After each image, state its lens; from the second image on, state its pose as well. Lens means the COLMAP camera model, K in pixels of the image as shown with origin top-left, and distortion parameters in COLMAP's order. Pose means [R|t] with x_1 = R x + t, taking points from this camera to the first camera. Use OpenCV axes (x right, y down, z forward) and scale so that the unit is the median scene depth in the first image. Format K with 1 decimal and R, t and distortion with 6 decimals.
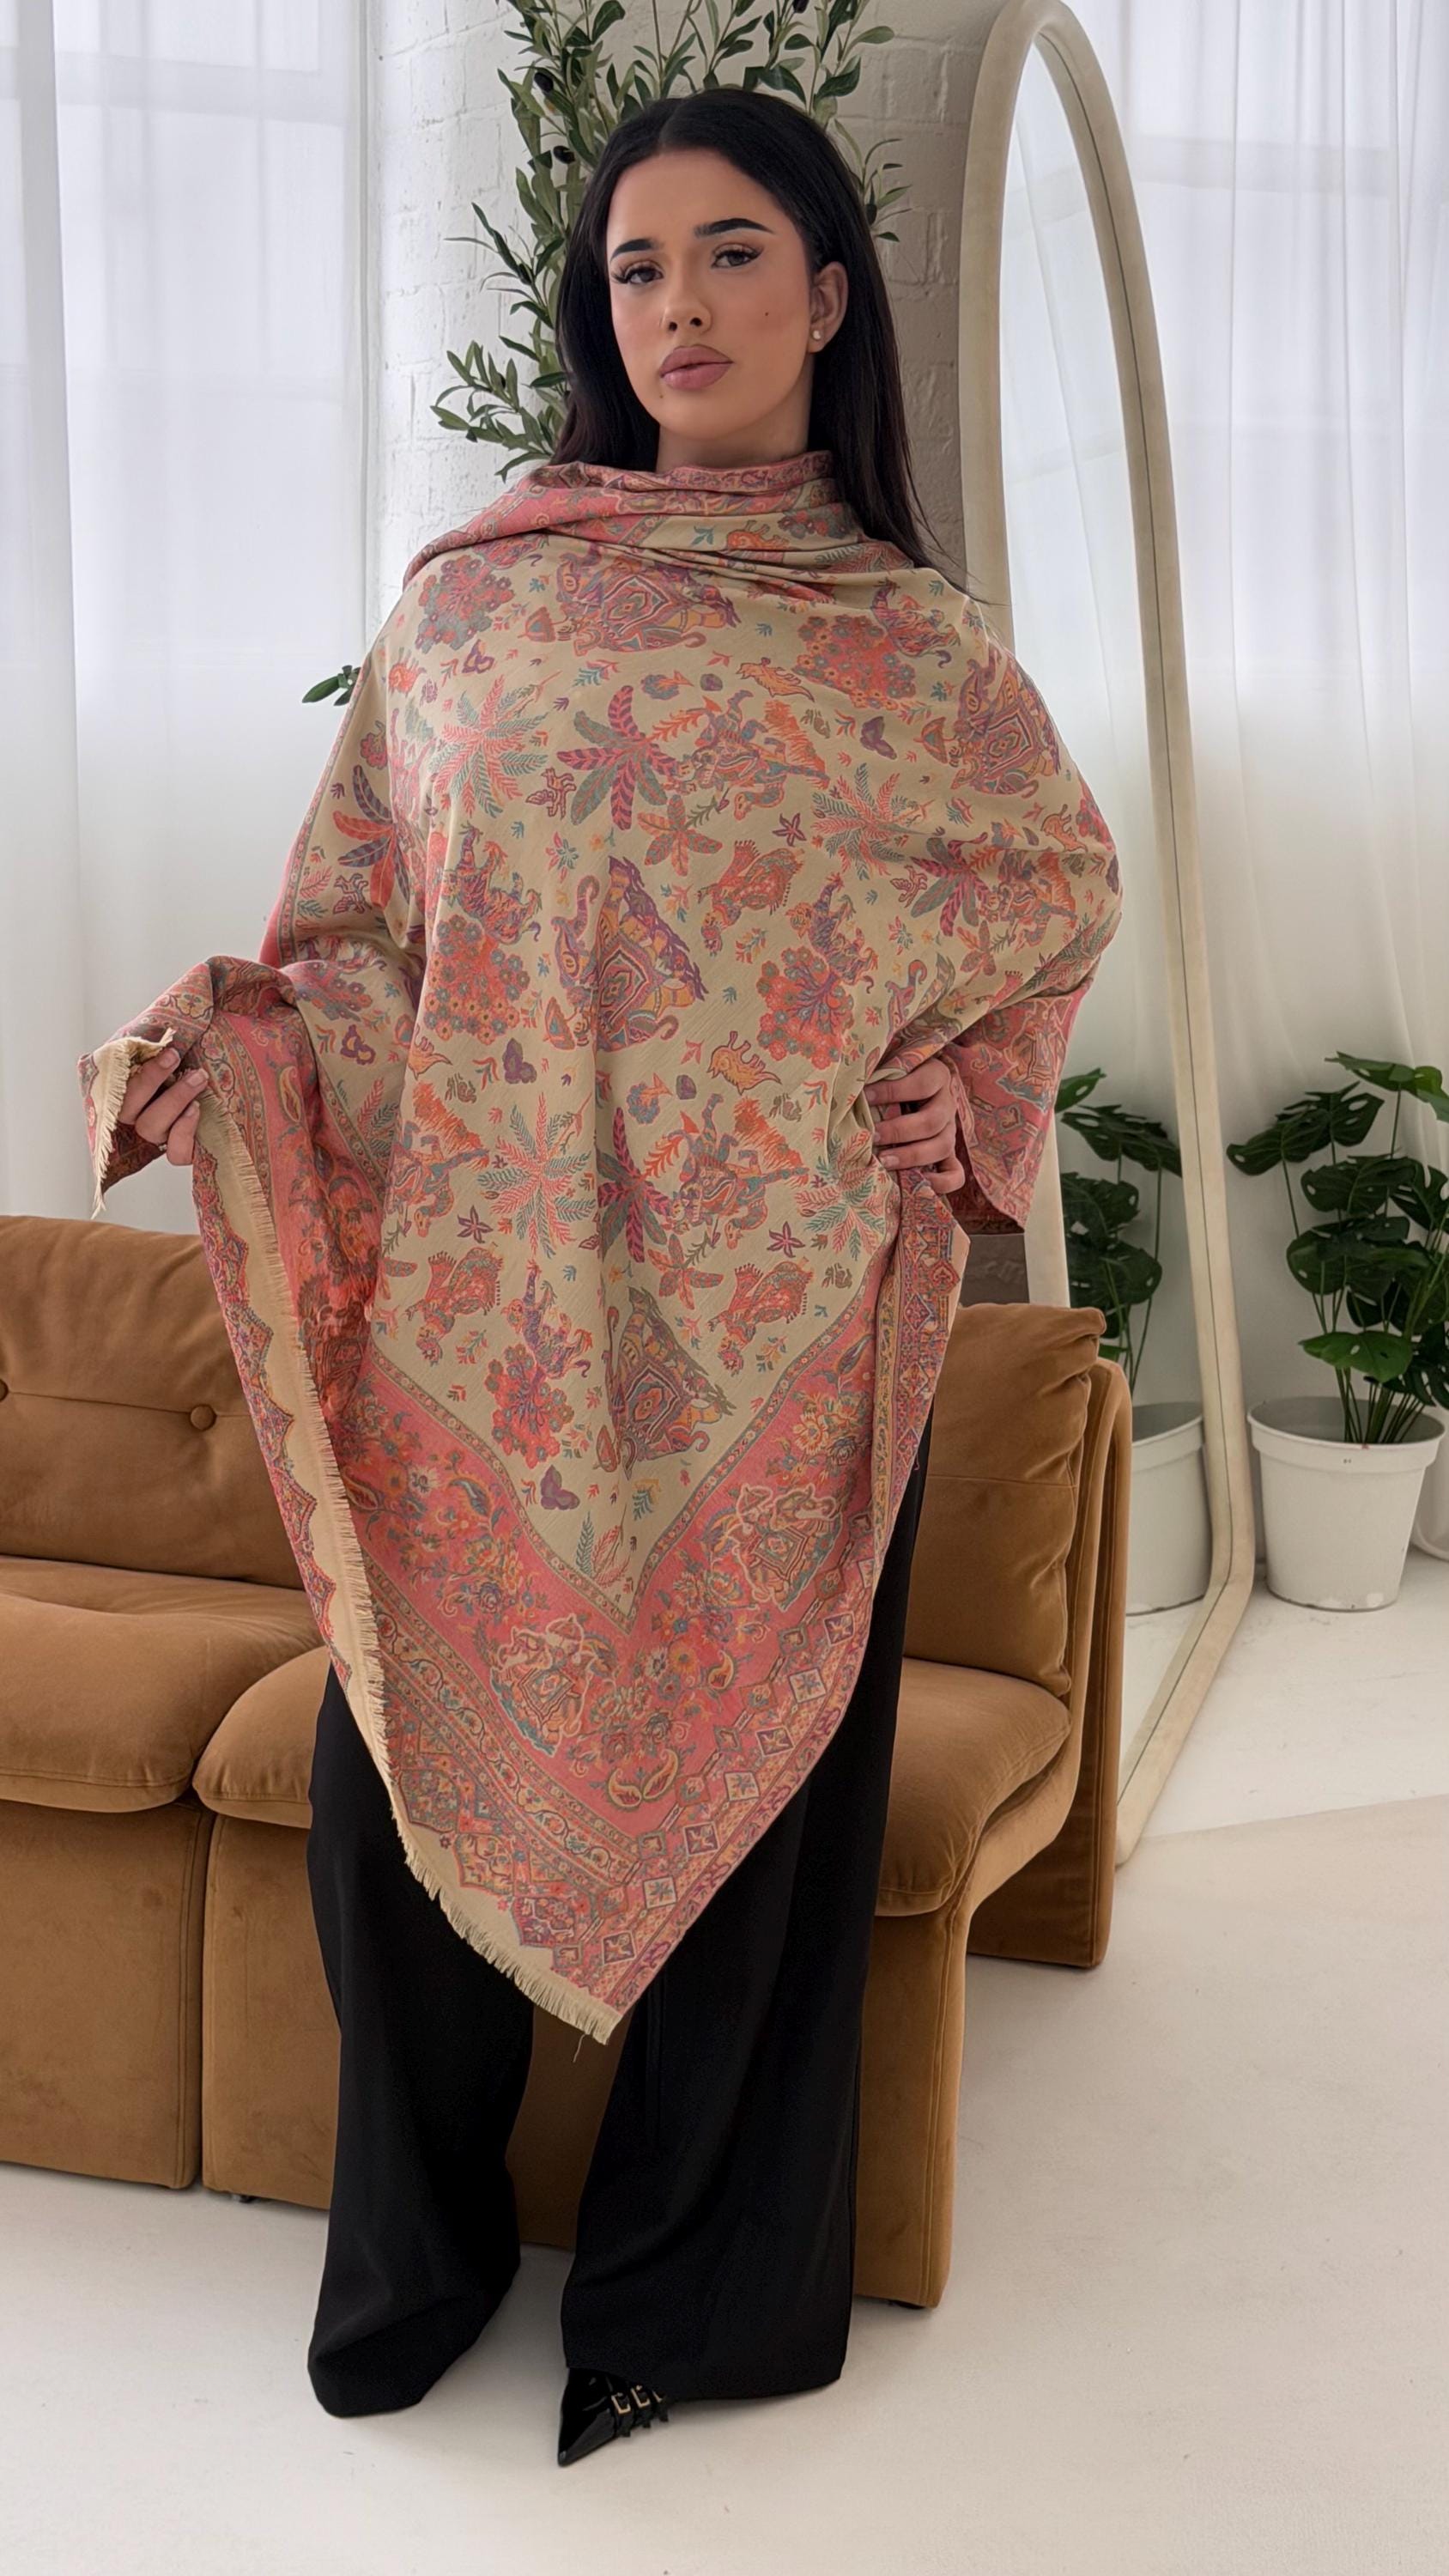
lens RADIAL K [[3591.6, 0, 739.3], [0, 3591.6, 1321.2], [0, 0, 1]] dist [0.094382, 0.000000]
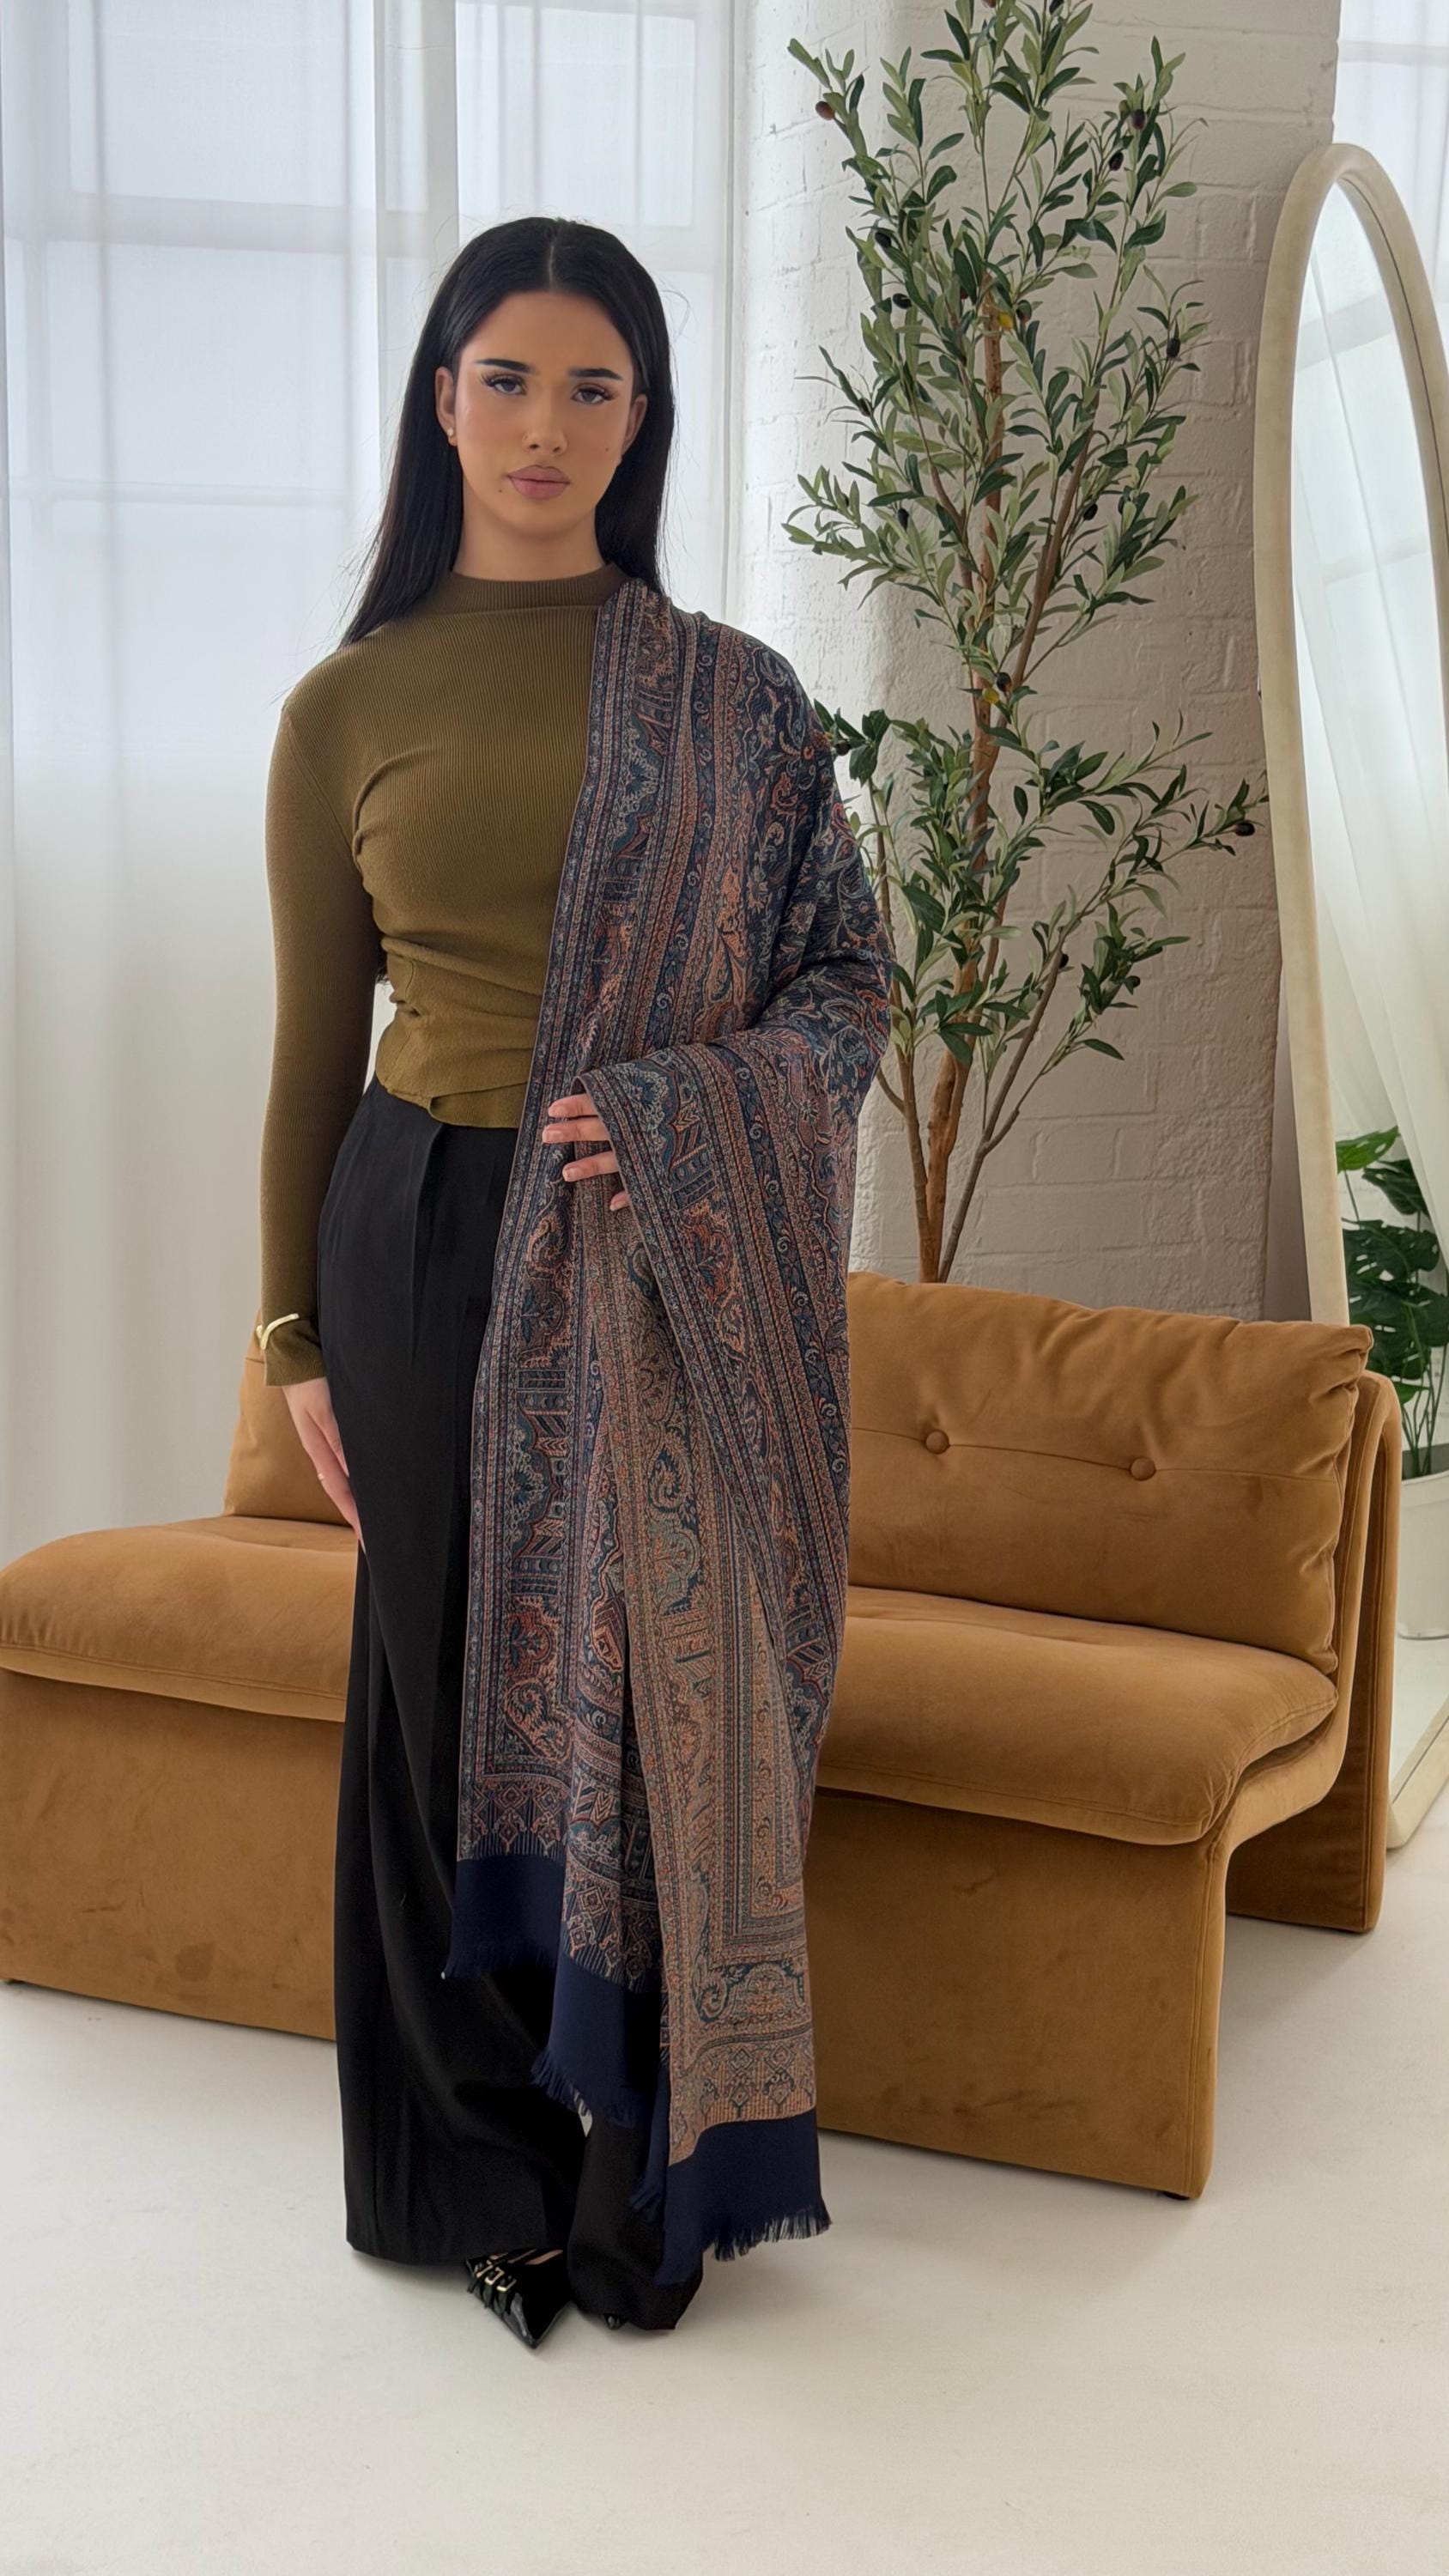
lens RADIAL K [[3591.6, 0, 728.6], [0, 3591.6, 1335.2], [0, 0, 1]] dist [0.094382, 0.000000]
pose [[0.994241, 0.011030, -0.106594, 0.021551], [-0.013455, 0.999666, -0.022052, 0.025482], [0.106315, 0.023359, 0.994058, -0.117299]]
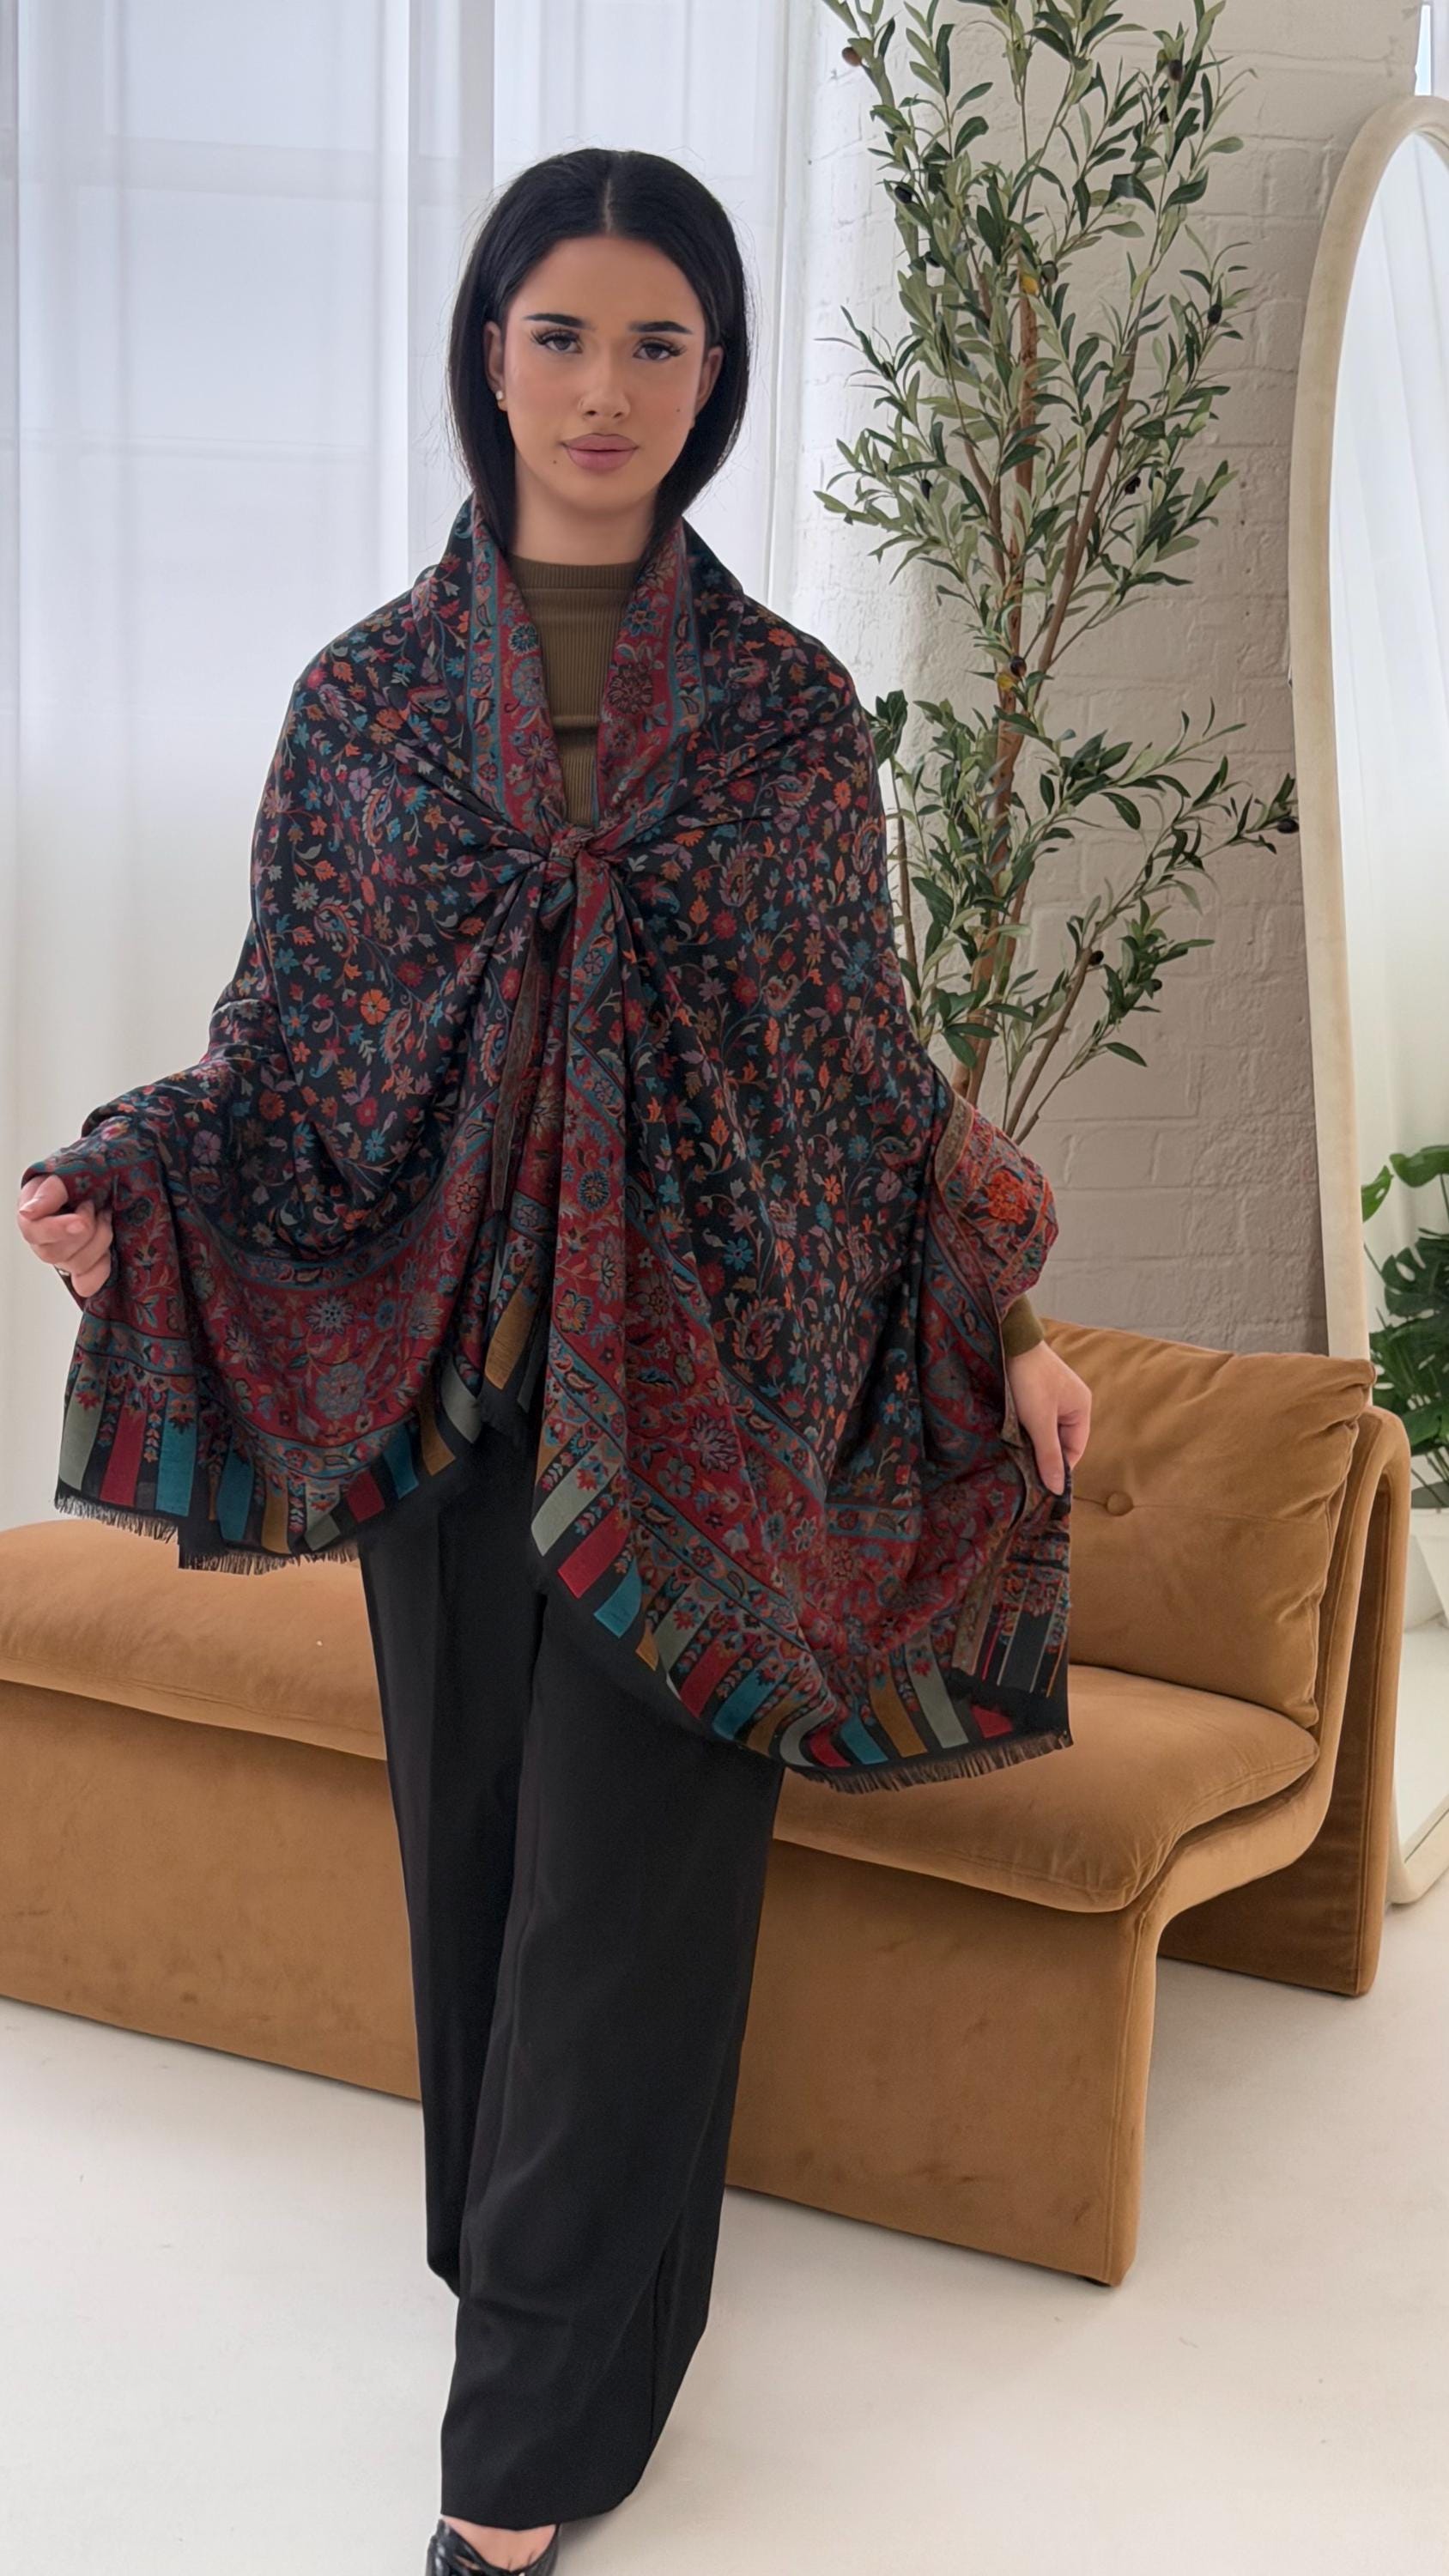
lens RADIAL K [[3591.6, 0, 711.5], [0, 3591.6, 1349.2], [0, 0, 1]] dist [0.094382, 0.000000]
pose [[0.982115, 0.050109, -0.181494, 0.097189], [-0.050838, 0.998707, 0.000637, 0.002168], [0.181291, 0.008601, 0.983392, -0.060282]]
